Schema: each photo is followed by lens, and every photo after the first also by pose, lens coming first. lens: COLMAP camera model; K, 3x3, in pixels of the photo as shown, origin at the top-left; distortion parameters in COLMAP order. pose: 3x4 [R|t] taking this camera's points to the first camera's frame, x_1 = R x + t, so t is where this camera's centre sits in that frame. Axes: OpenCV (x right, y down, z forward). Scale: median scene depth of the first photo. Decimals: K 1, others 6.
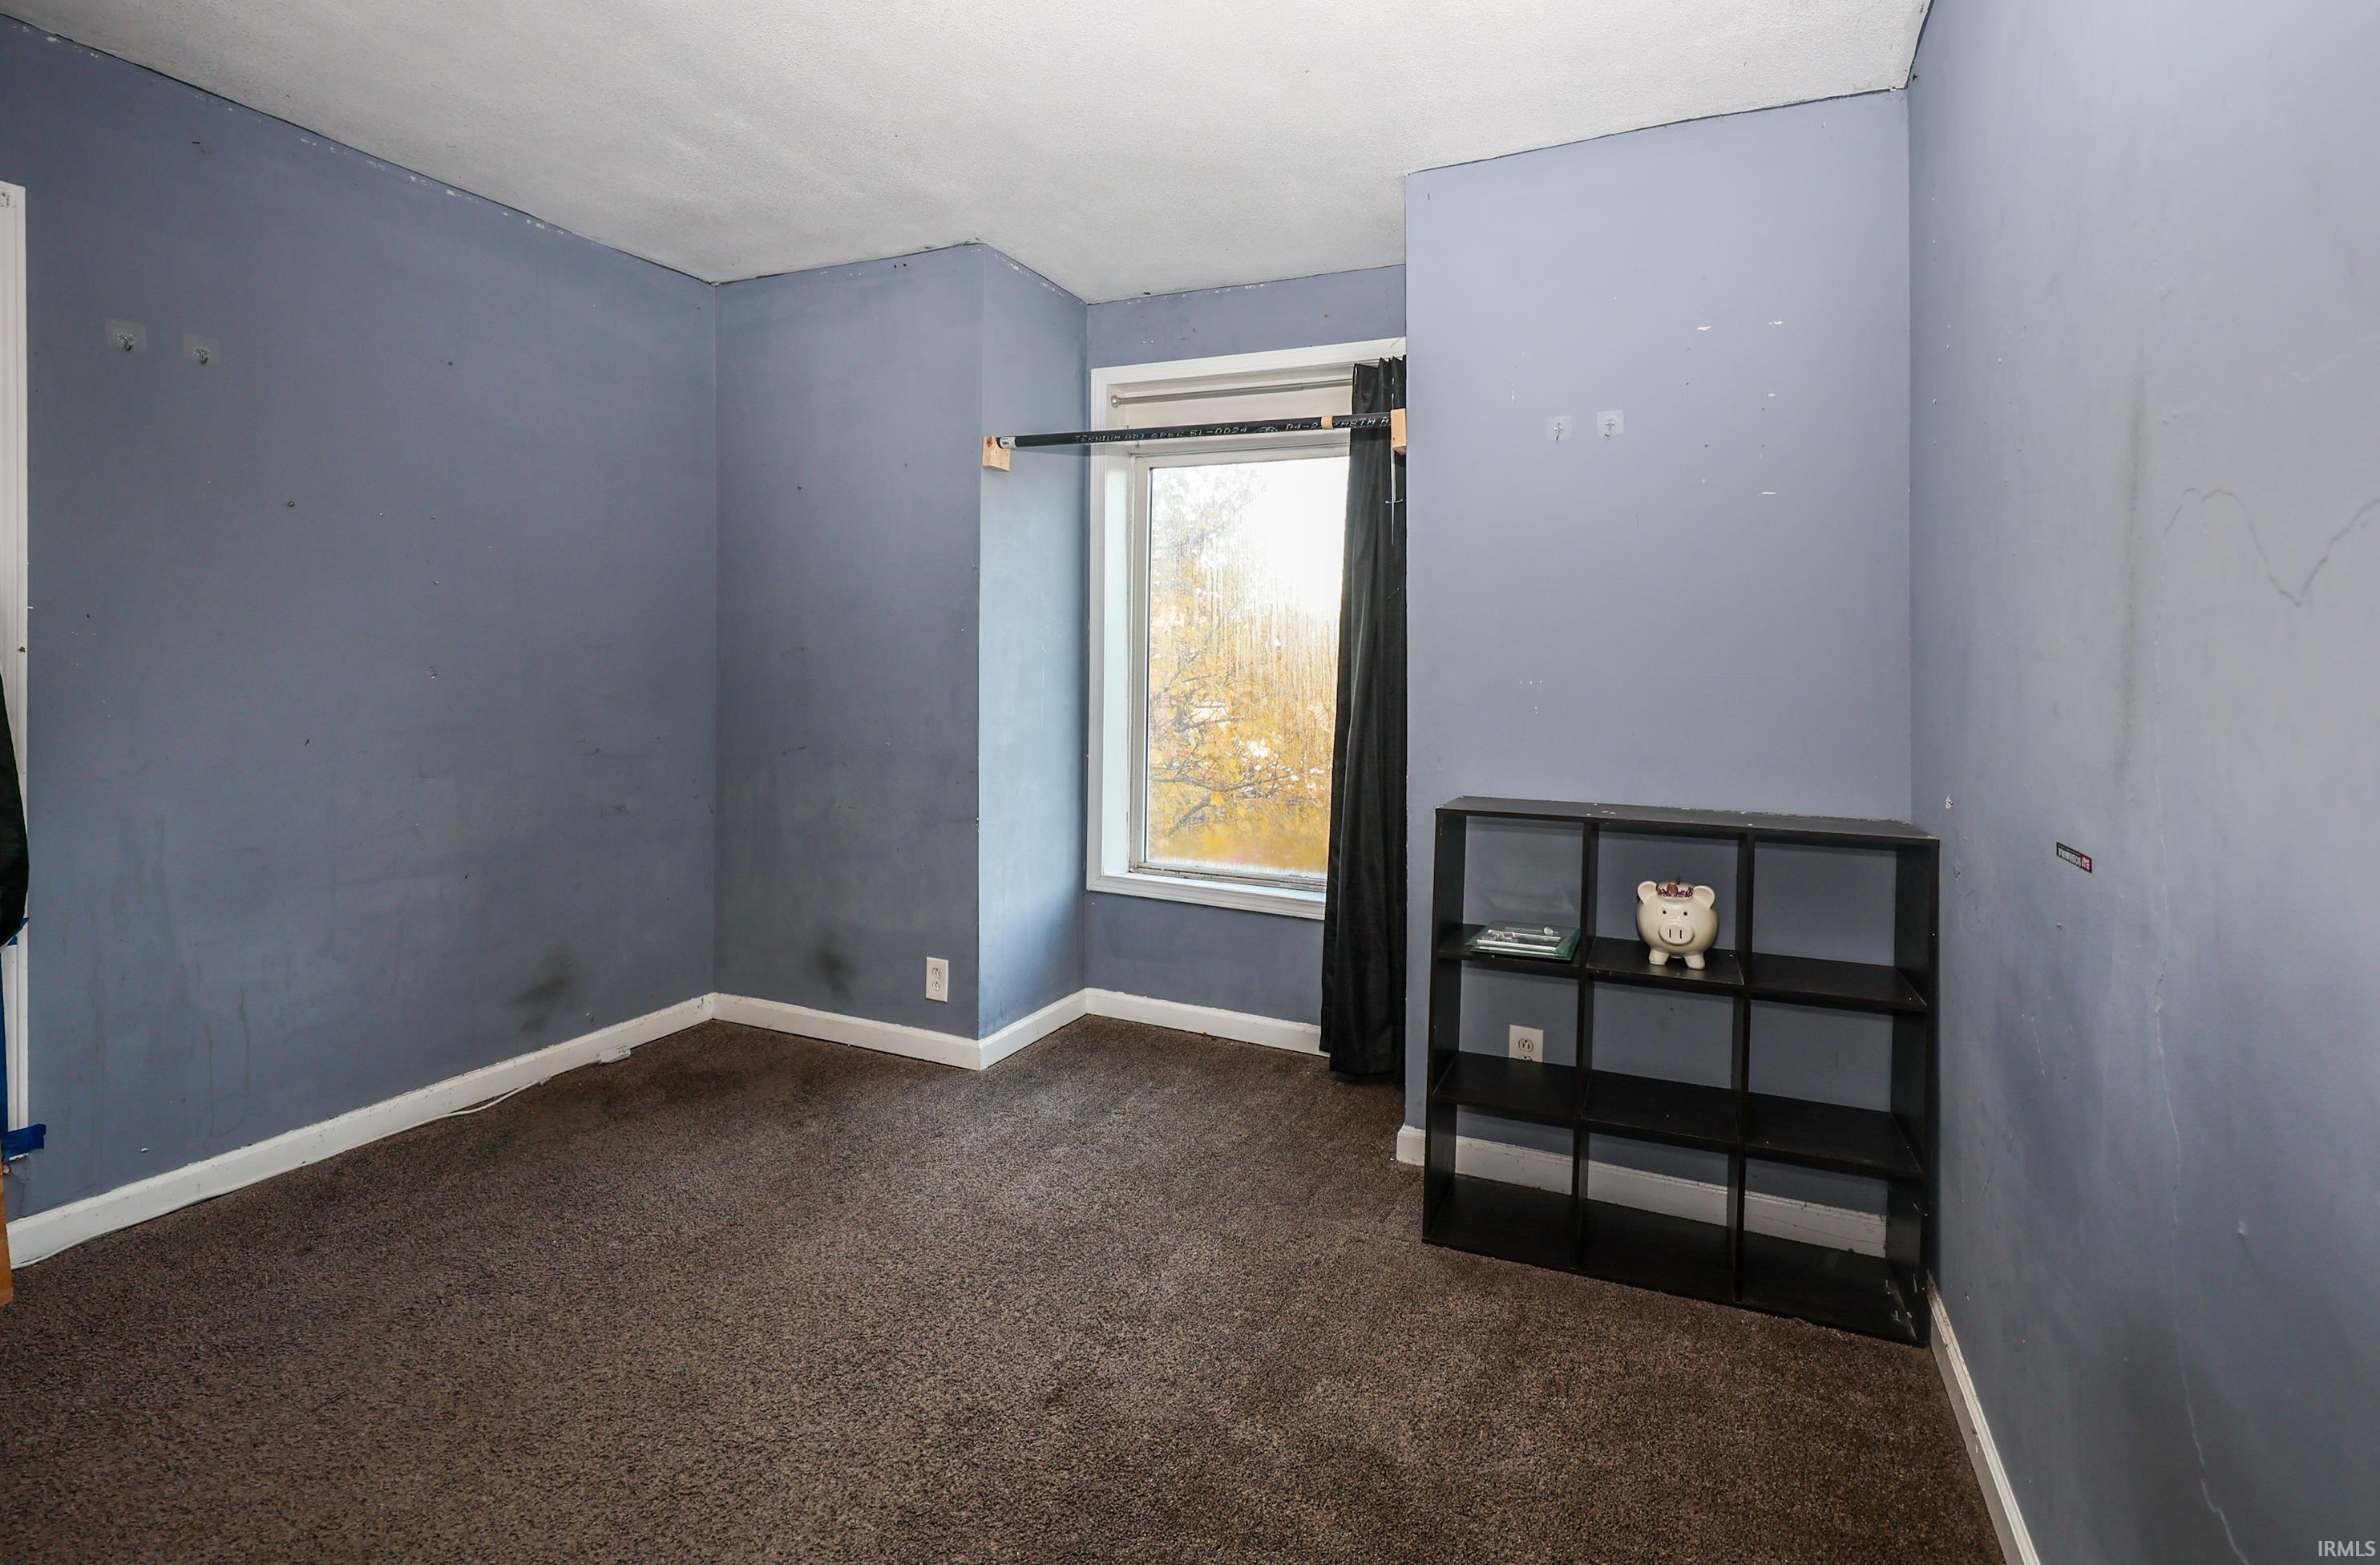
lens RADIAL K [[1025.6, 0, 1191.3], [0, 1025.6, 676.0], [0, 0, 1]] dist [-0.000269, 0.000023]
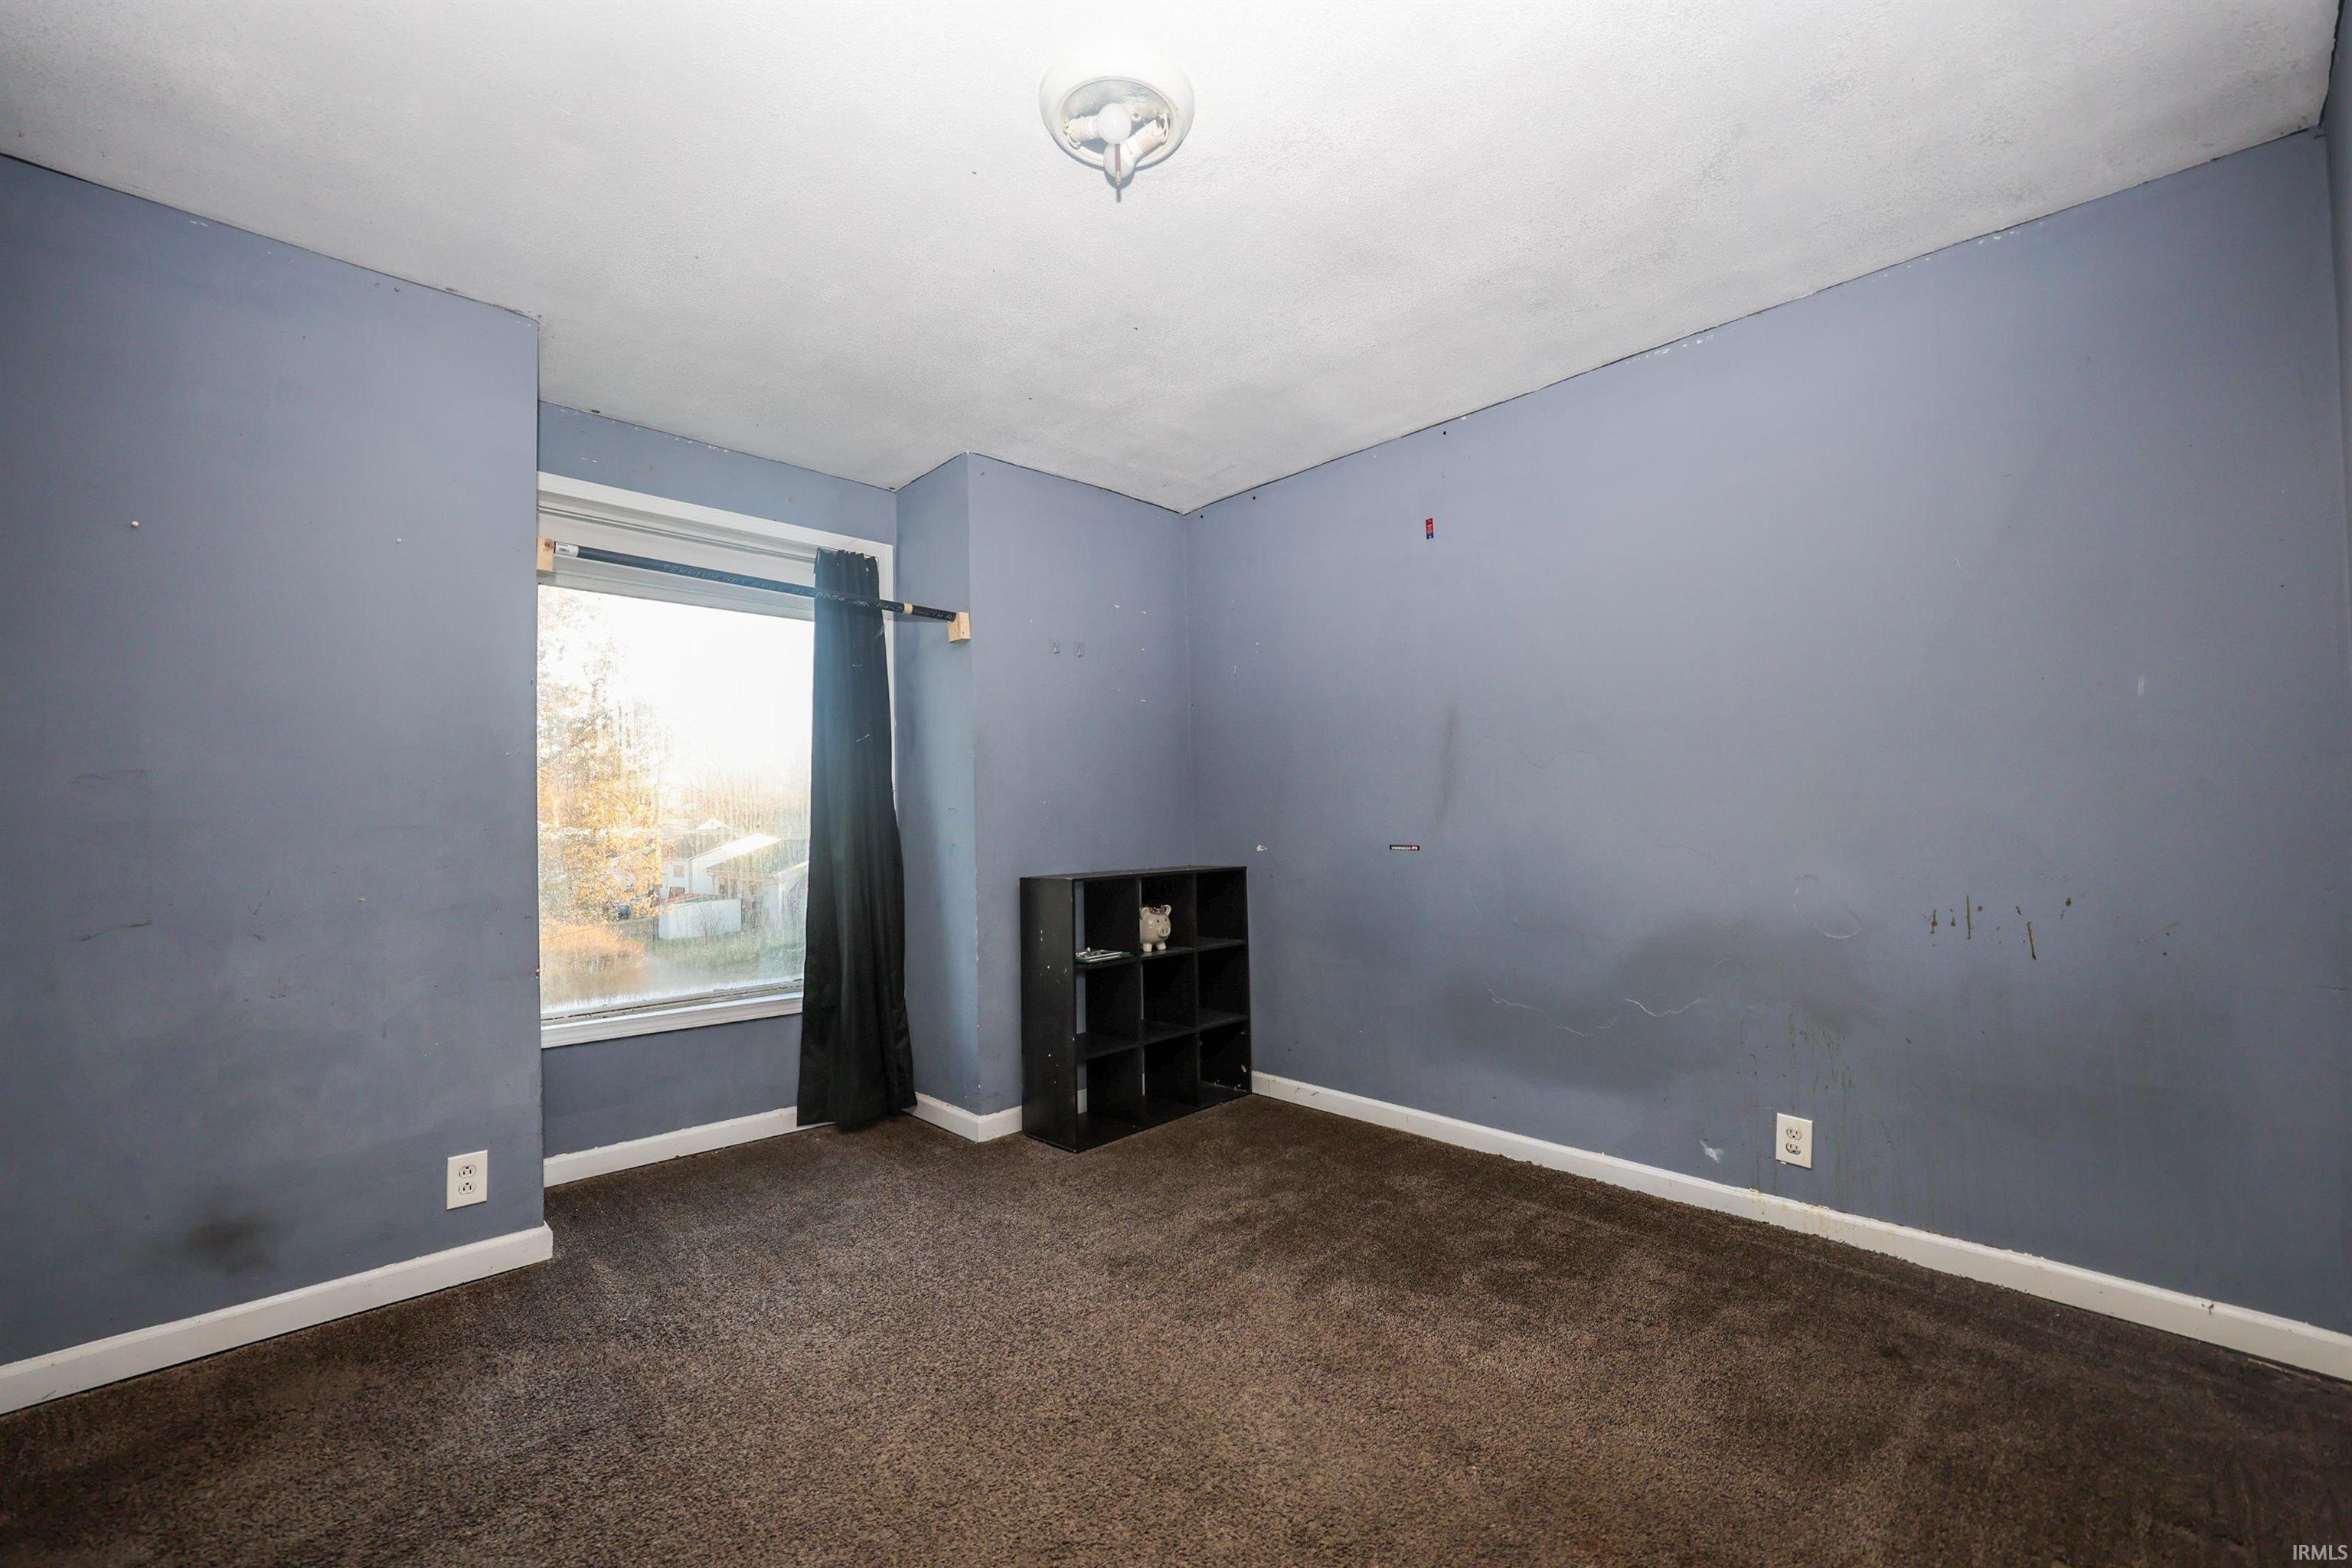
lens RADIAL K [[951.6, 0, 1176.0], [0, 951.6, 784.0], [0, 0, 1]] dist [0.002749, -0.000131]
pose [[0.404690, 0.008442, 0.914415, -0.695955], [0.025550, 0.999463, -0.020534, 0.010451], [-0.914097, 0.031673, 0.404257, 0.162332]]
